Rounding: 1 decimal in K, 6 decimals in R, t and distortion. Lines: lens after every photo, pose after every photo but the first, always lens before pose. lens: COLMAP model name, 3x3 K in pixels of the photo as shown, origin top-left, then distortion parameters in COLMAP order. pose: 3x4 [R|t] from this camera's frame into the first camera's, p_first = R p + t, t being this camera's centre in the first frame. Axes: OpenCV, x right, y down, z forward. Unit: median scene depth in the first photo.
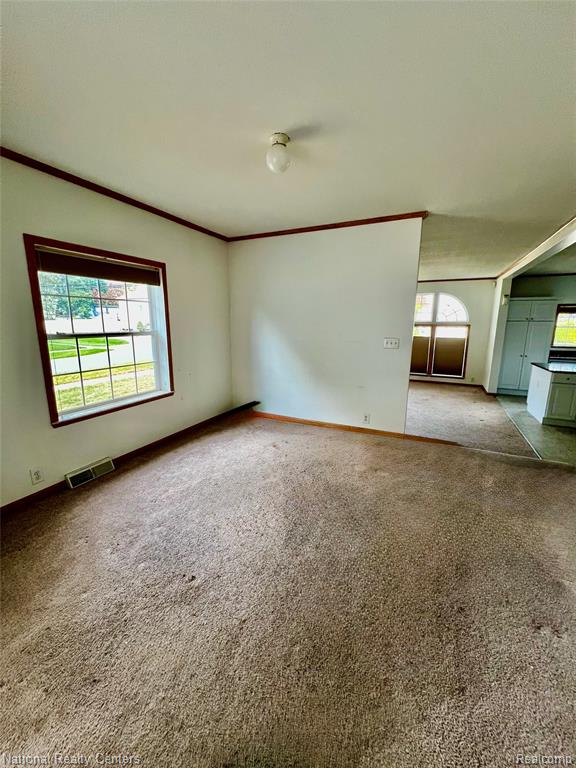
lens RADIAL K [[306.9, 0, 287.4], [0, 306.9, 382.8], [0, 0, 1]] dist [-0.001177, -0.000029]
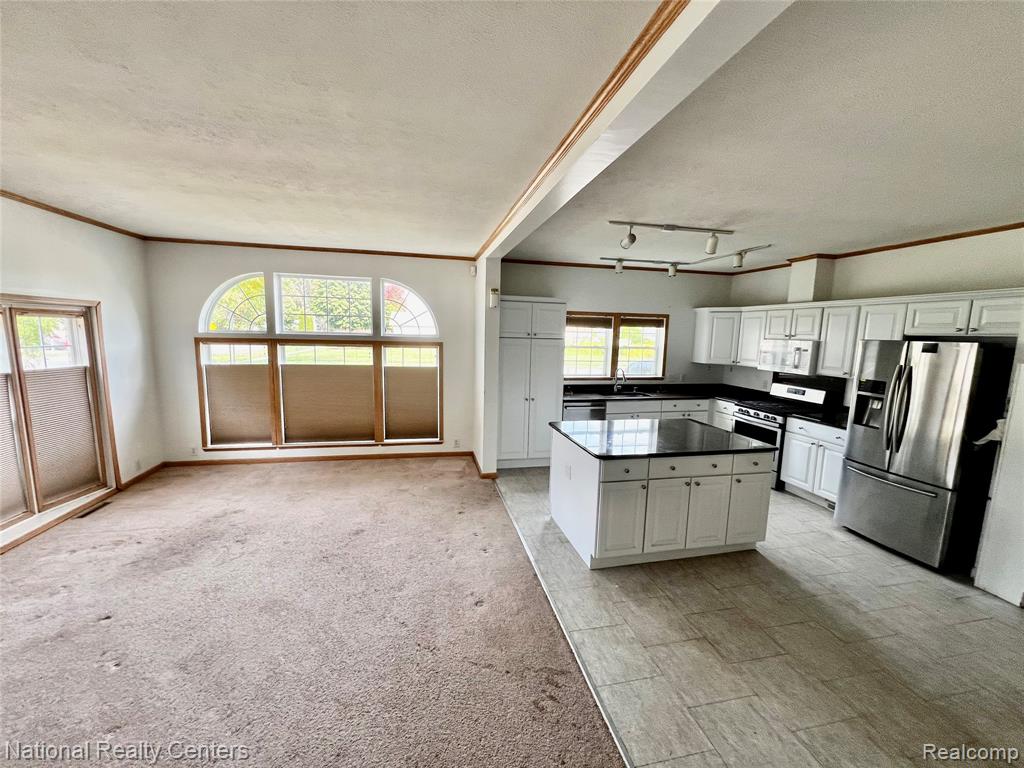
lens RADIAL K [[410.6, 0, 511.3], [0, 410.6, 385.7], [0, 0, 1]] dist [-0.002050, 0.000609]
pose [[0.788796, -0.064266, 0.611286, 0.599671], [0.098306, 0.994907, -0.022256, -0.209178], [-0.606743, 0.077649, 0.791097, 0.888126]]
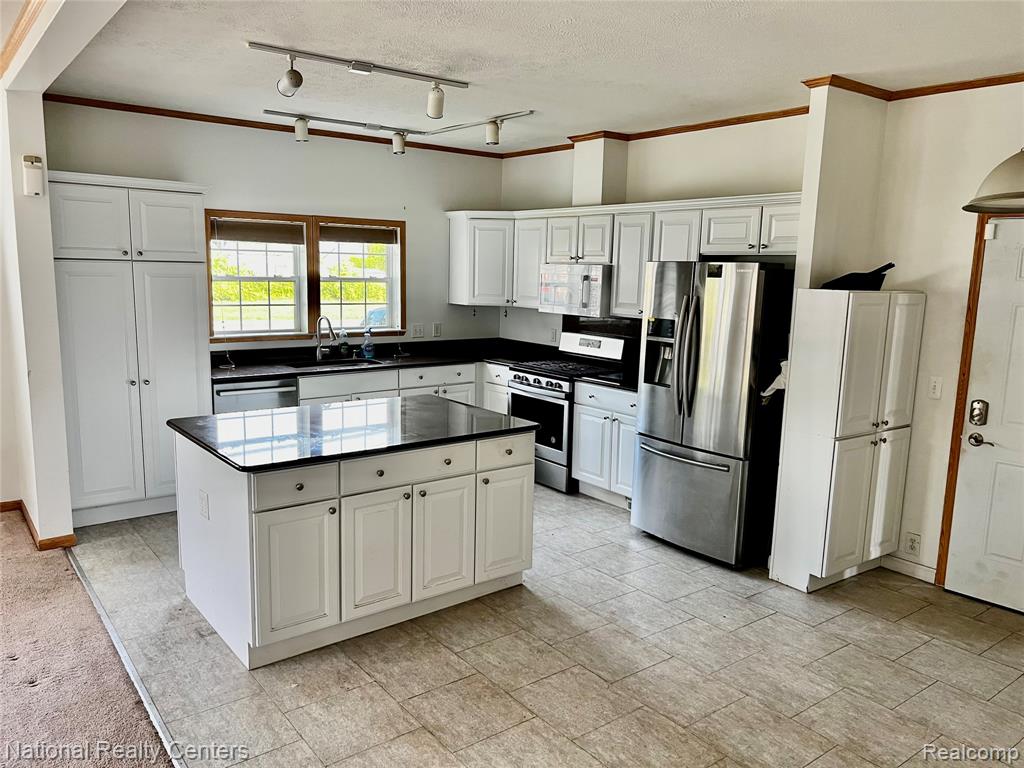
lens RADIAL K [[766.6, 0, 515.6], [0, 766.6, 389.0], [0, 0, 1]] dist [0.070056, -0.089365]
pose [[0.450387, -0.135318, 0.882519, 0.611788], [0.151741, 0.985669, 0.073694, -0.171570], [-0.879844, 0.100723, 0.464466, 0.751312]]
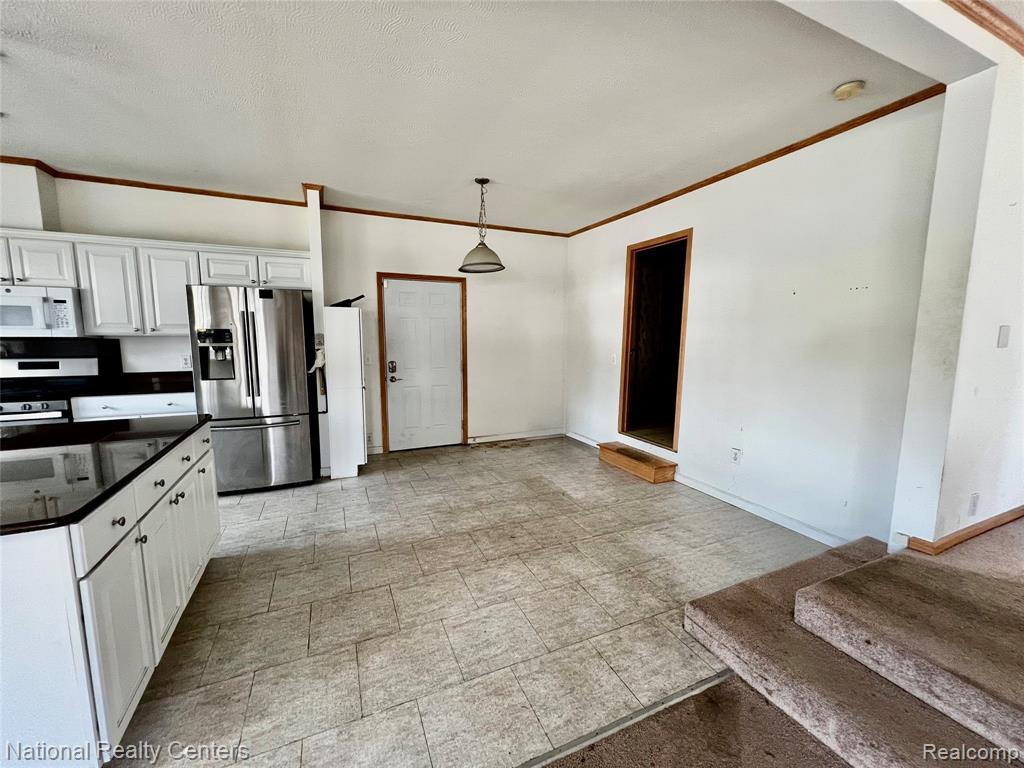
lens RADIAL K [[409.2, 0, 510.8], [0, 409.2, 385.6], [0, 0, 1]] dist [-0.001177, -0.000029]
pose [[-0.763368, -0.088519, 0.639870, 0.802677], [0.116797, 0.955326, 0.271498, -0.209212], [-0.635317, 0.281987, -0.718926, 1.466424]]
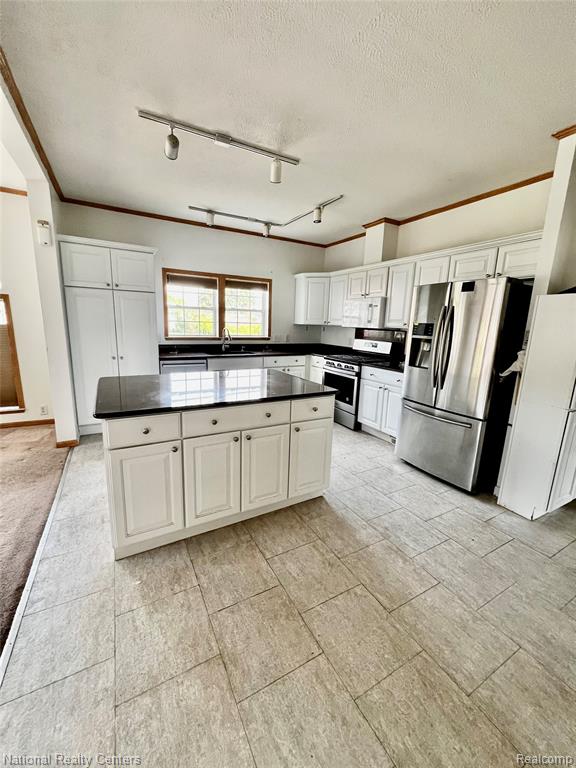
lens RADIAL K [[307.9, 0, 287.1], [0, 307.9, 383.1], [0, 0, 1]] dist [-0.002050, 0.000609]
pose [[0.578027, -0.142255, 0.803523, 1.076704], [0.128214, 0.988290, 0.082734, -0.108134], [-0.805882, 0.055201, 0.589497, 0.973216]]
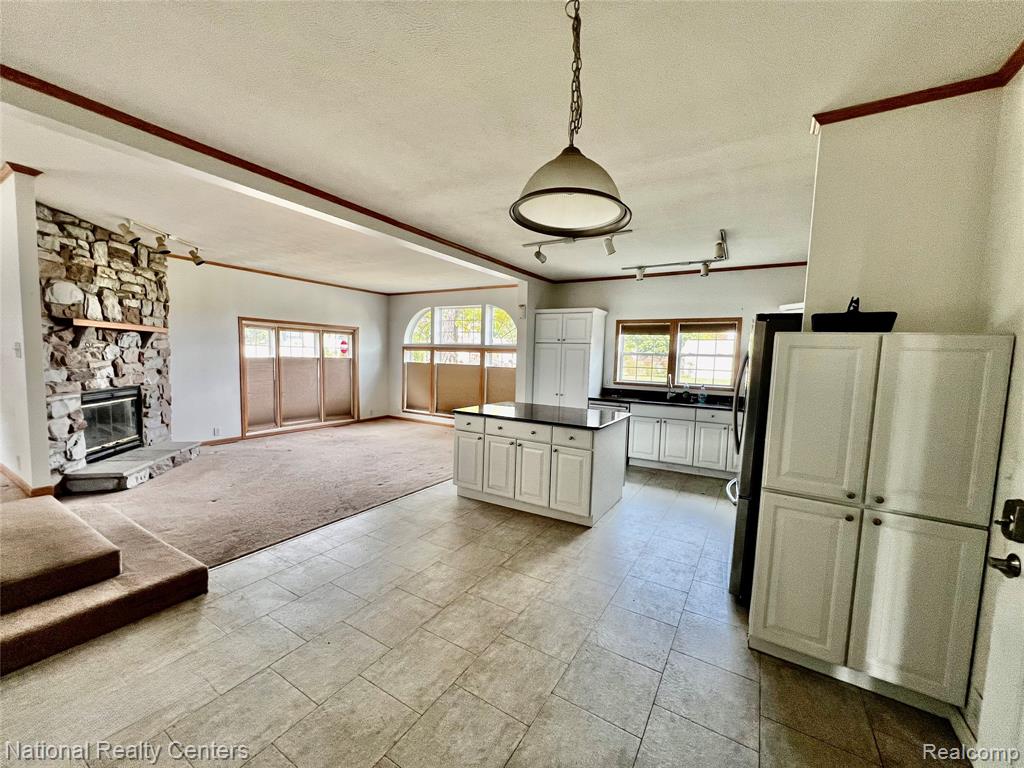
lens RADIAL K [[409.2, 0, 510.8], [0, 409.2, 385.6], [0, 0, 1]] dist [-0.001177, -0.000029]
pose [[0.994786, 0.033199, -0.096426, 1.581851], [-0.044765, 0.991719, -0.120370, 0.010054], [0.091631, 0.124059, 0.988035, 0.226853]]
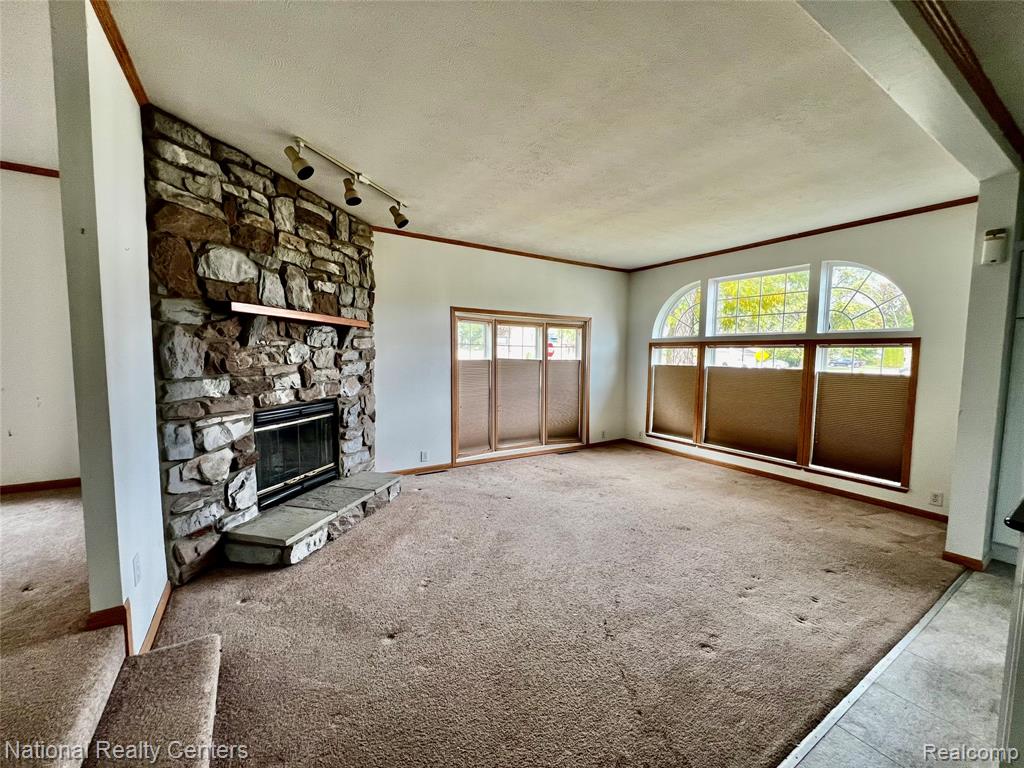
lens RADIAL K [[409.2, 0, 510.8], [0, 409.2, 385.6], [0, 0, 1]] dist [-0.001177, -0.000029]
pose [[0.847333, 0.048224, -0.528867, 1.074605], [-0.113272, 0.989363, -0.091268, -0.097691], [0.518840, 0.137240, 0.843783, 0.892984]]
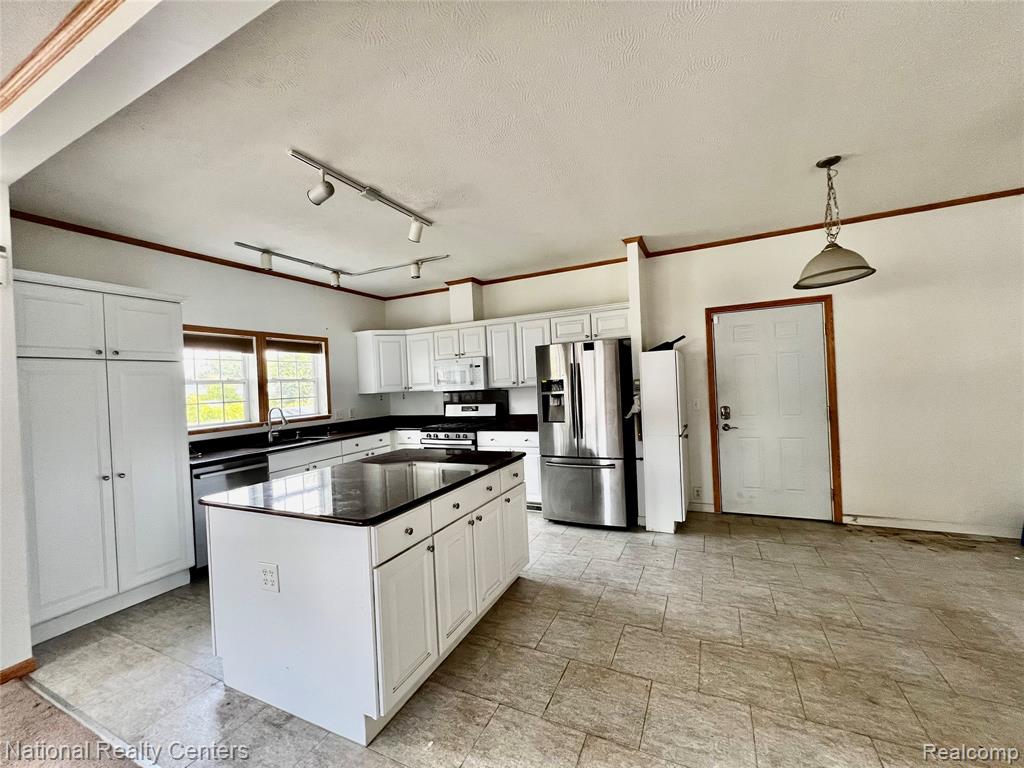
lens RADIAL K [[410.6, 0, 511.3], [0, 410.6, 385.7], [0, 0, 1]] dist [-0.002050, 0.000609]
pose [[0.001408, -0.007671, 0.999970, 0.802557], [0.240548, 0.970611, 0.007107, -0.175108], [-0.970636, 0.240531, 0.003212, 1.282961]]
